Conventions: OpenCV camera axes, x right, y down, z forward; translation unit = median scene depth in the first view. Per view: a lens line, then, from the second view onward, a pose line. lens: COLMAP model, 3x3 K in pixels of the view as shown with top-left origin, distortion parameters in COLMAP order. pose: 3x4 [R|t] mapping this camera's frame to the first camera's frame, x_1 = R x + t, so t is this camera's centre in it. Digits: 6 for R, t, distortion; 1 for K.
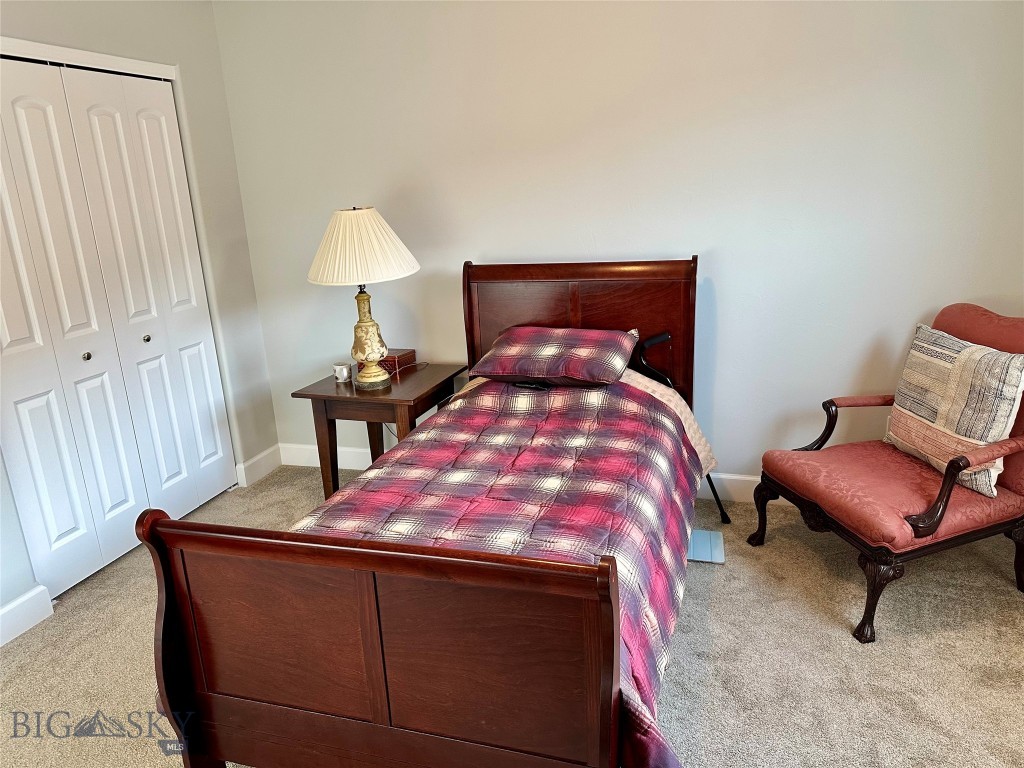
lens RADIAL K [[716.1, 0, 513.8], [0, 716.1, 386.4], [0, 0, 1]] dist [0.063861, -0.083138]
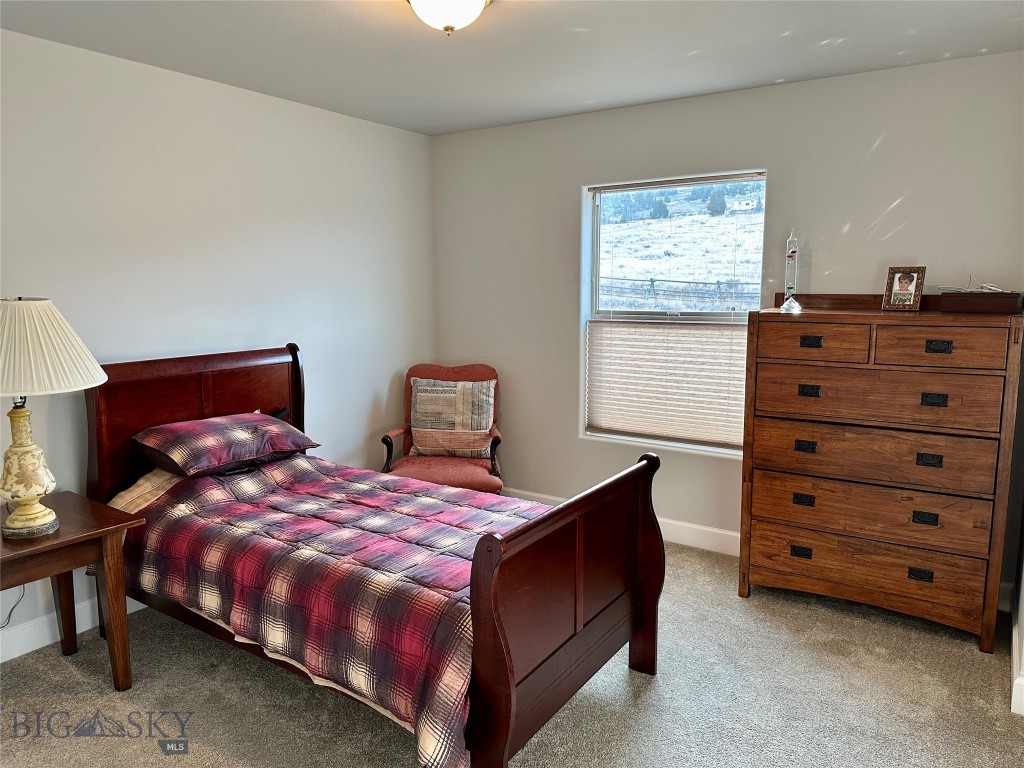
lens RADIAL K [[716.1, 0, 513.8], [0, 716.1, 383.6], [0, 0, 1]] dist [0.063861, -0.083138]
pose [[0.278126, -0.086869, 0.956608, -0.854839], [0.252899, 0.967387, 0.014320, -0.037145], [-0.926654, 0.237943, 0.291025, 0.316696]]
